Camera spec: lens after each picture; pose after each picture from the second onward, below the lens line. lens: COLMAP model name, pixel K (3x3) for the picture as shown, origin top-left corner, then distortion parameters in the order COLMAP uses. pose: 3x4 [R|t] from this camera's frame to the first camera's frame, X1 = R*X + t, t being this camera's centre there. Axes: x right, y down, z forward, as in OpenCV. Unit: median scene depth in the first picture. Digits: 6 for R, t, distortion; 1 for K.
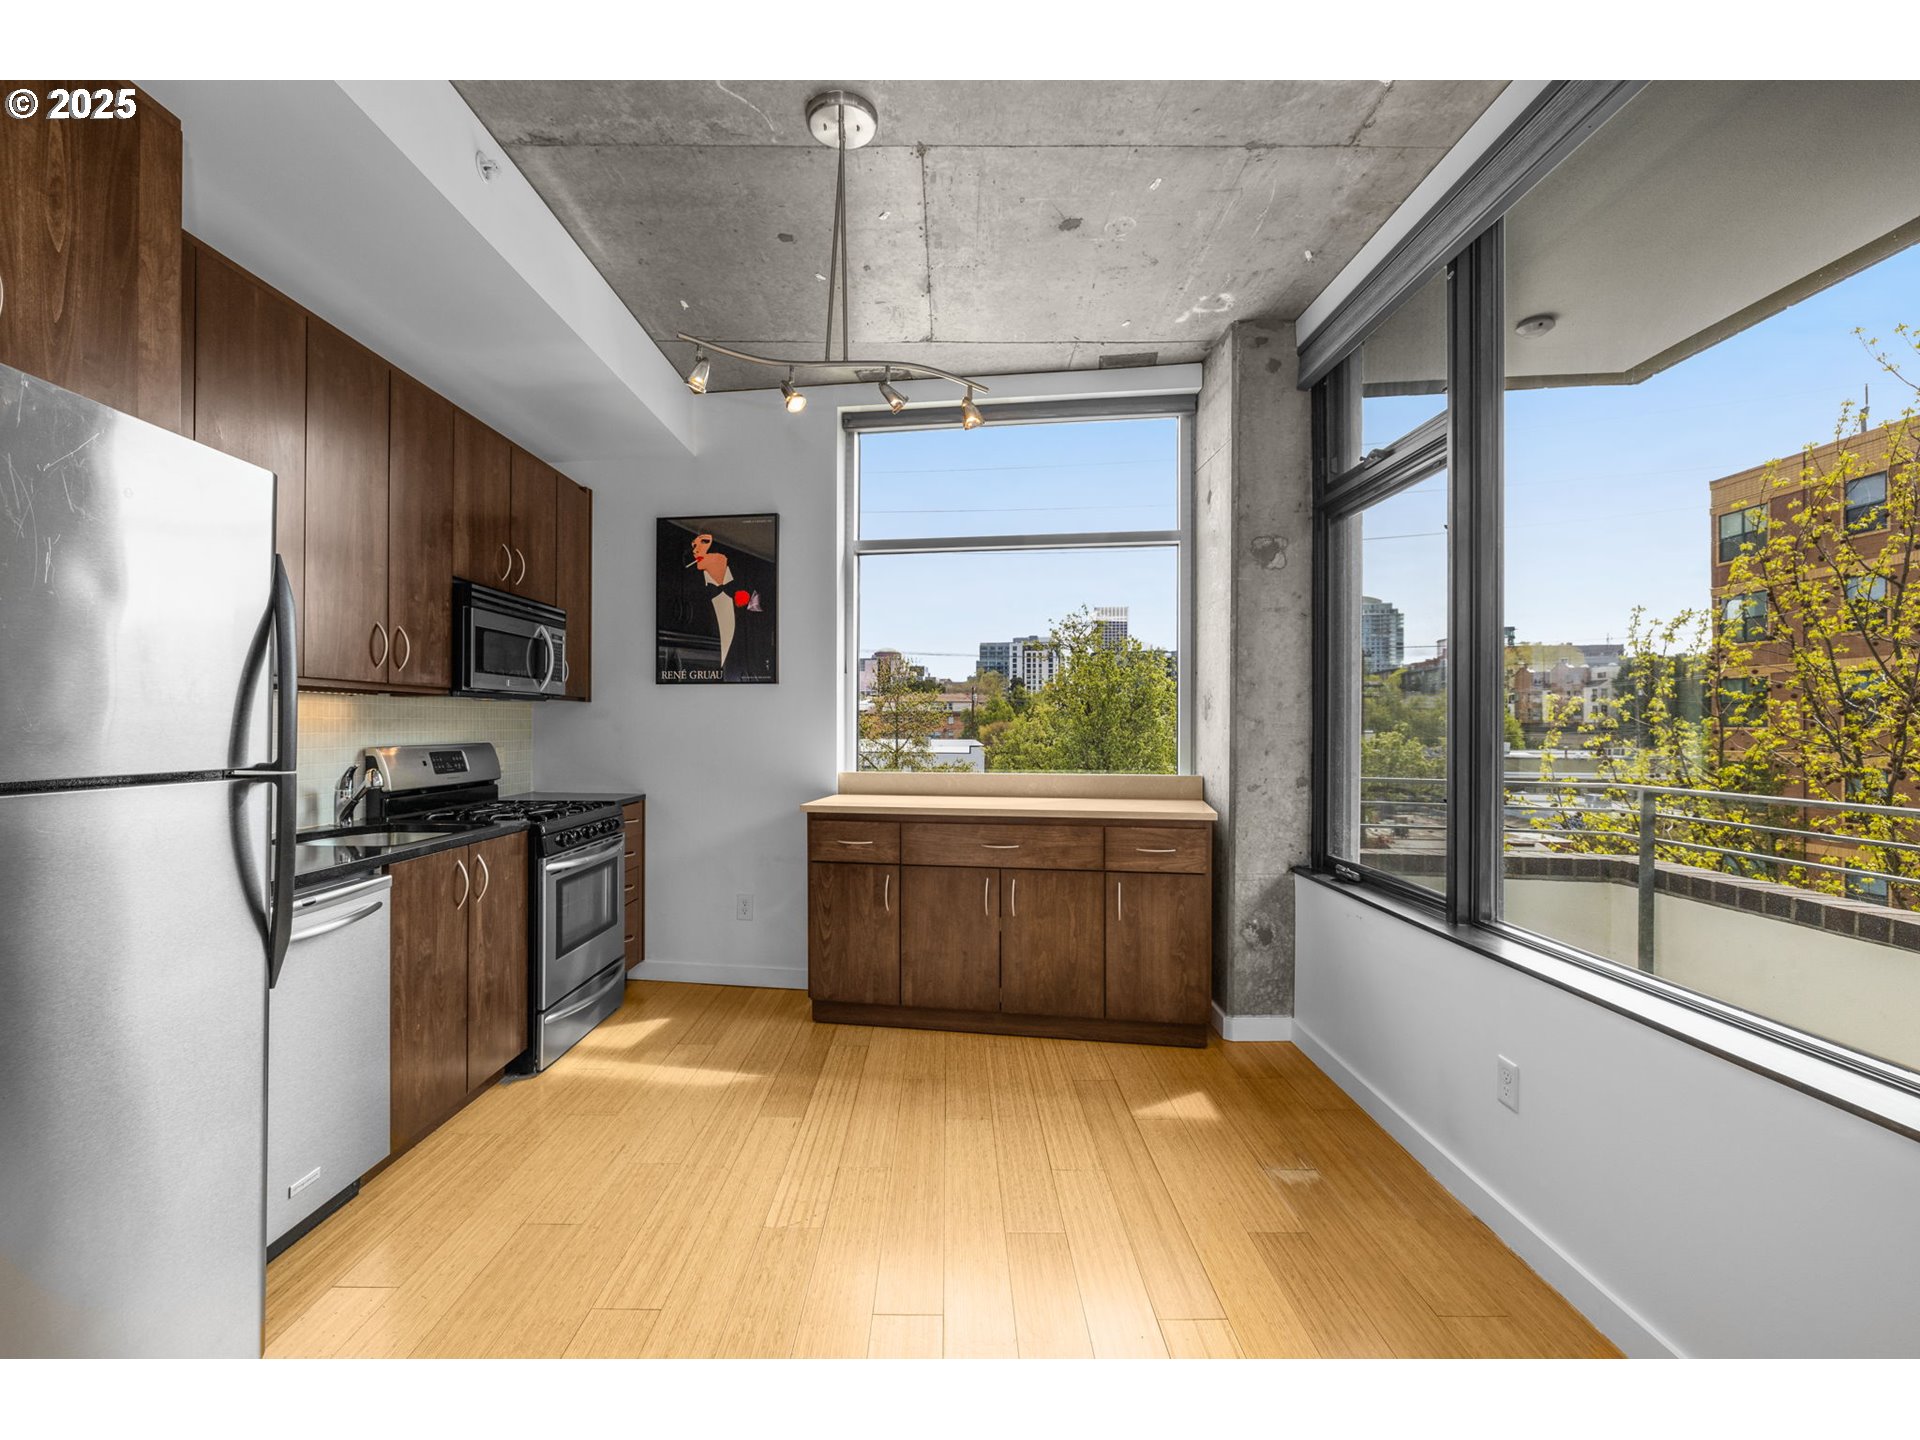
lens RADIAL K [[845.9, 0, 952.3], [0, 845.9, 721.9], [0, 0, 1]] dist [-0.010840, 0.001083]
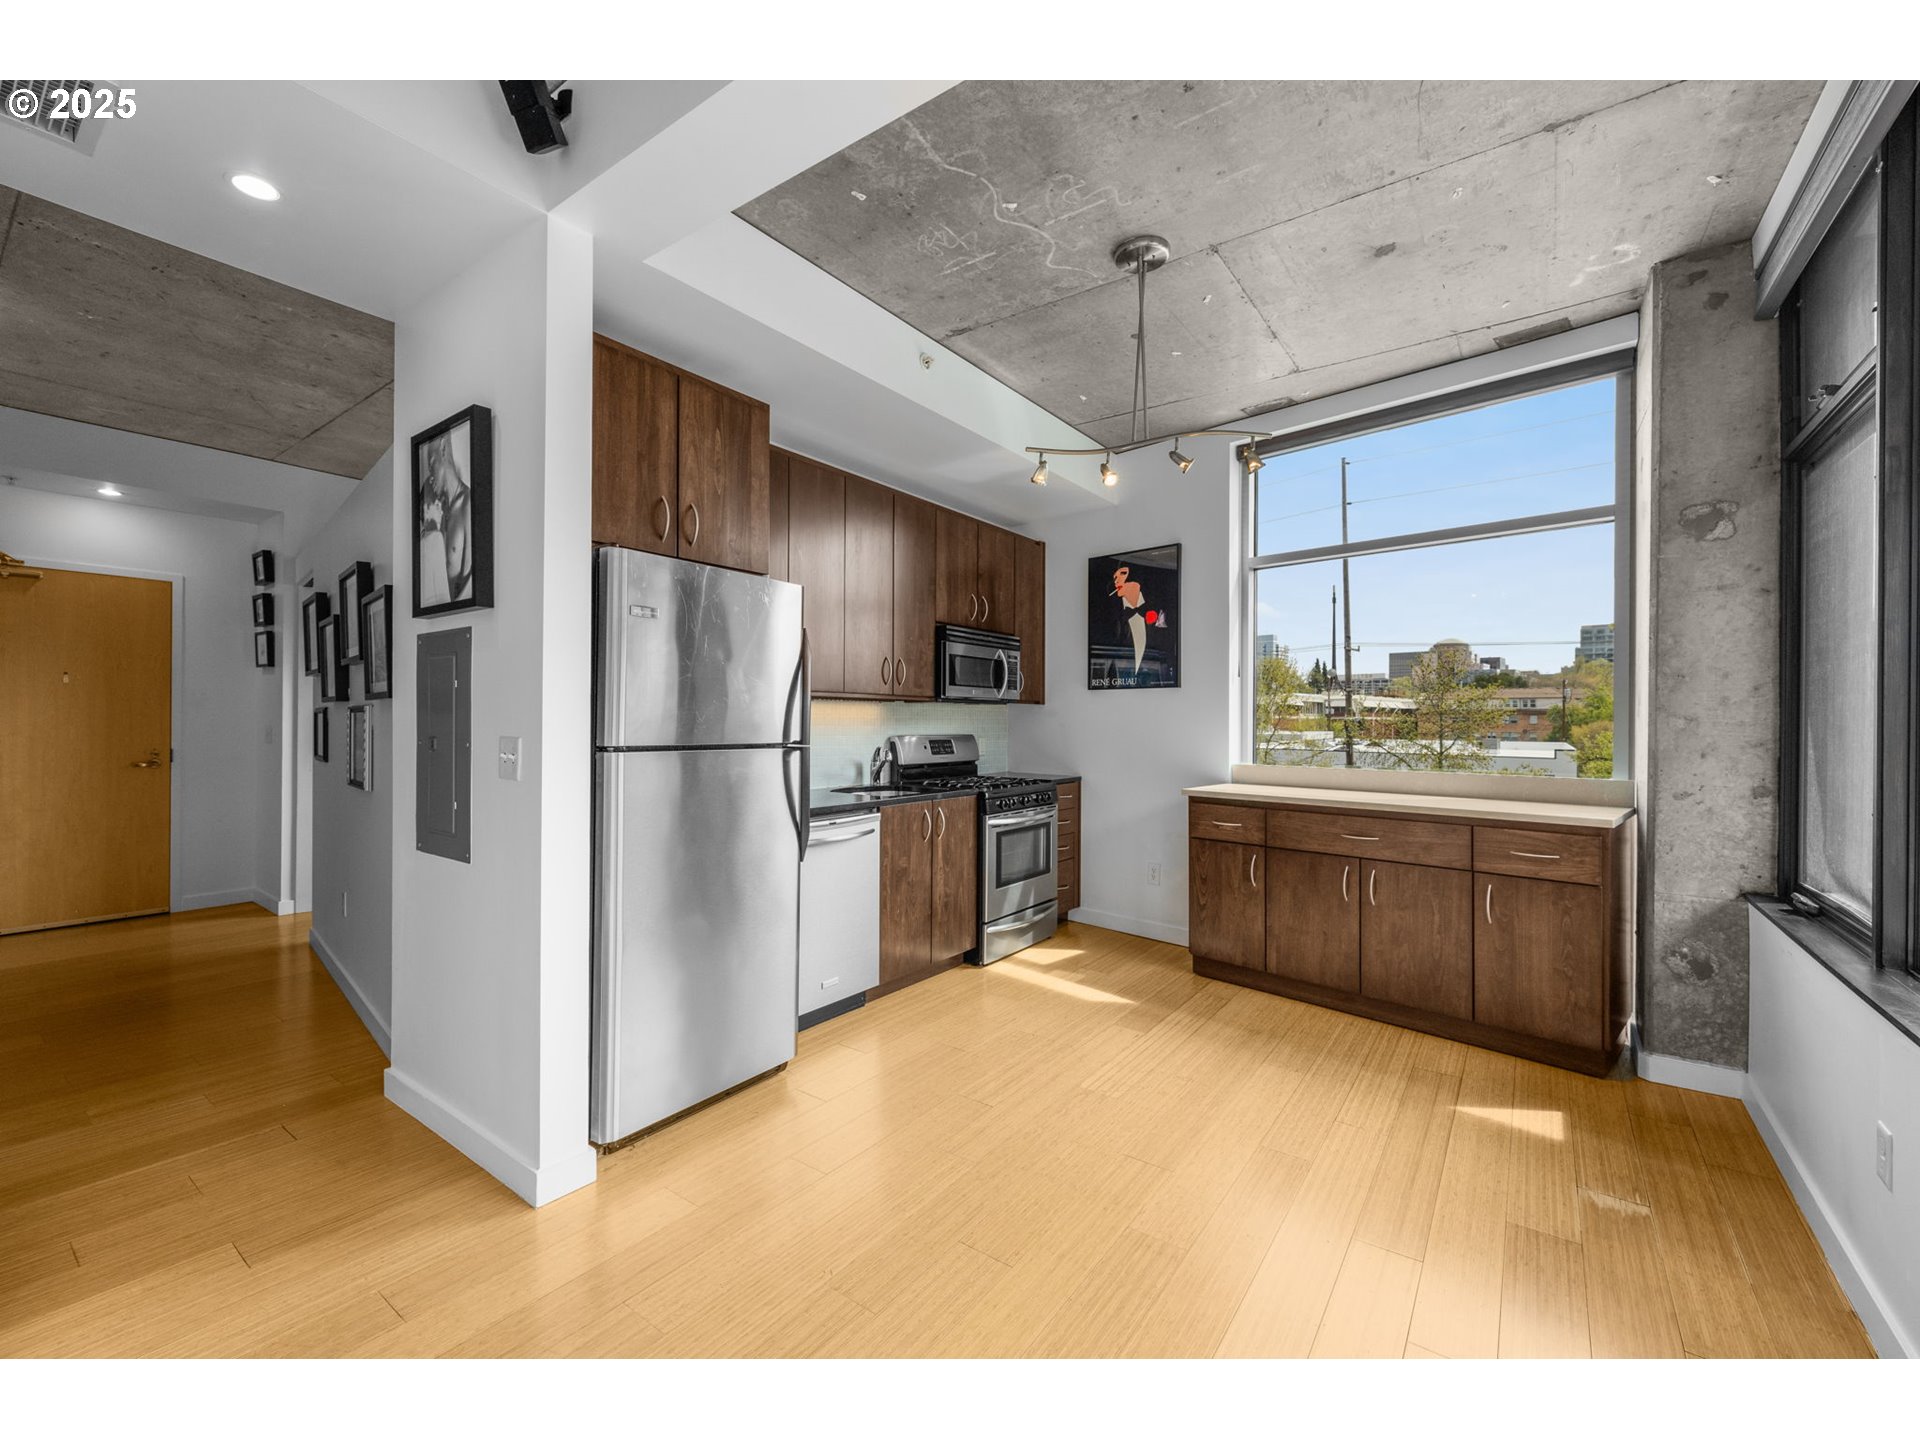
lens RADIAL K [[803.4, 0, 944.9], [0, 803.4, 720.9], [0, 0, 1]] dist [-0.001898, -0.000101]
pose [[0.801682, 0.001019, -0.597750, 0.240915], [-0.001163, 0.999999, 0.000145, 0.002104], [0.597749, 0.000579, 0.801683, -0.113676]]
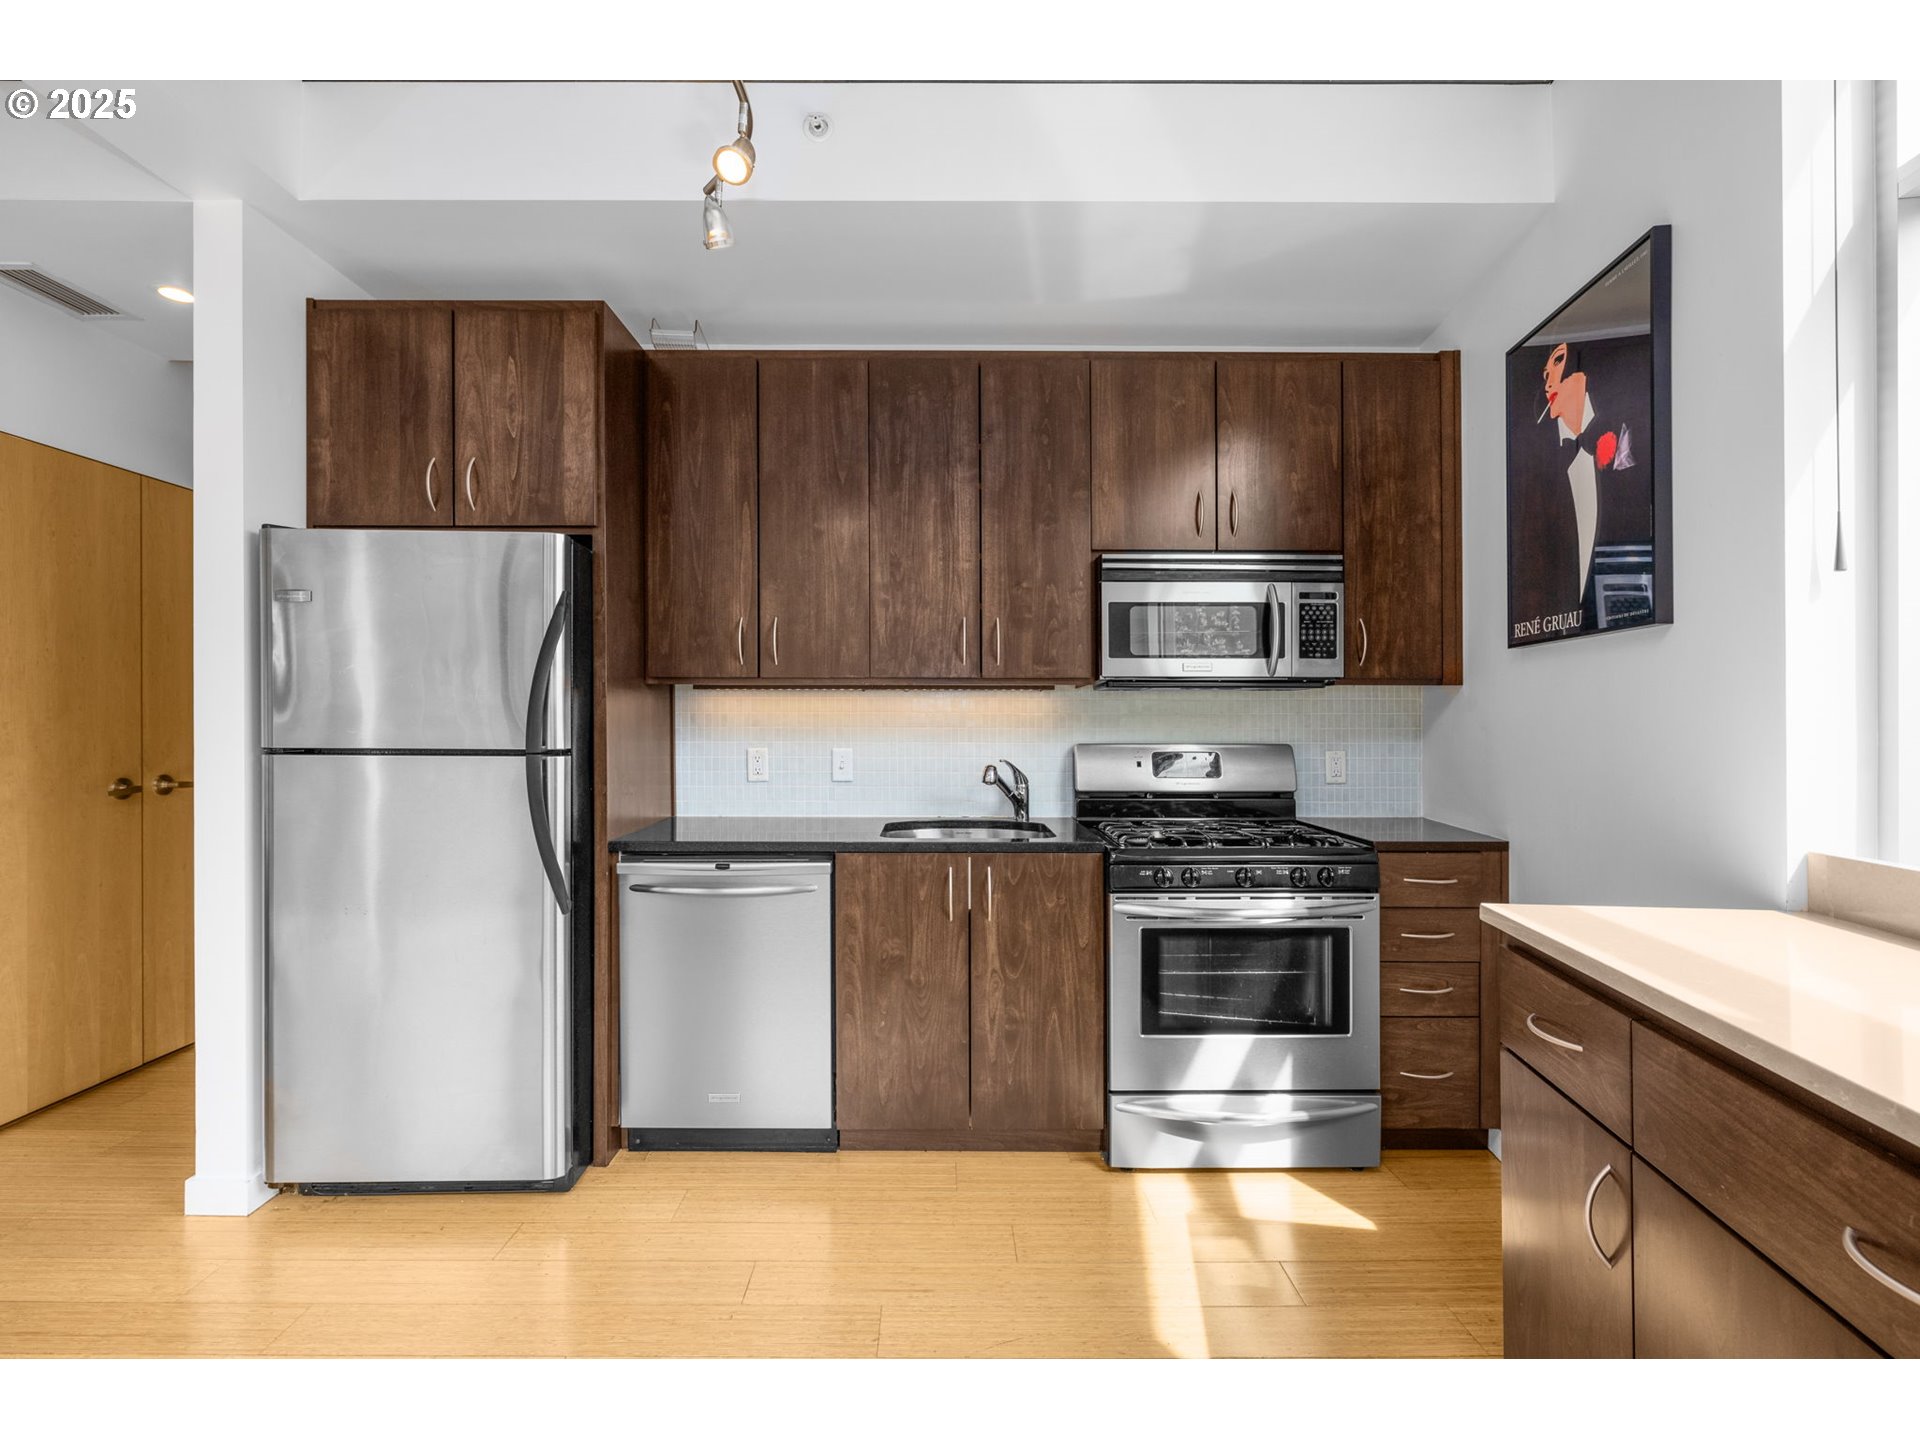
lens RADIAL K [[845.9, 0, 960.4], [0, 845.9, 721.9], [0, 0, 1]] dist [-0.010840, 0.001083]
pose [[0.003049, 0.000161, -0.999995, 0.257000], [0.001465, 0.999999, 0.000165, 0.004435], [0.999994, -0.001465, 0.003049, 0.774163]]
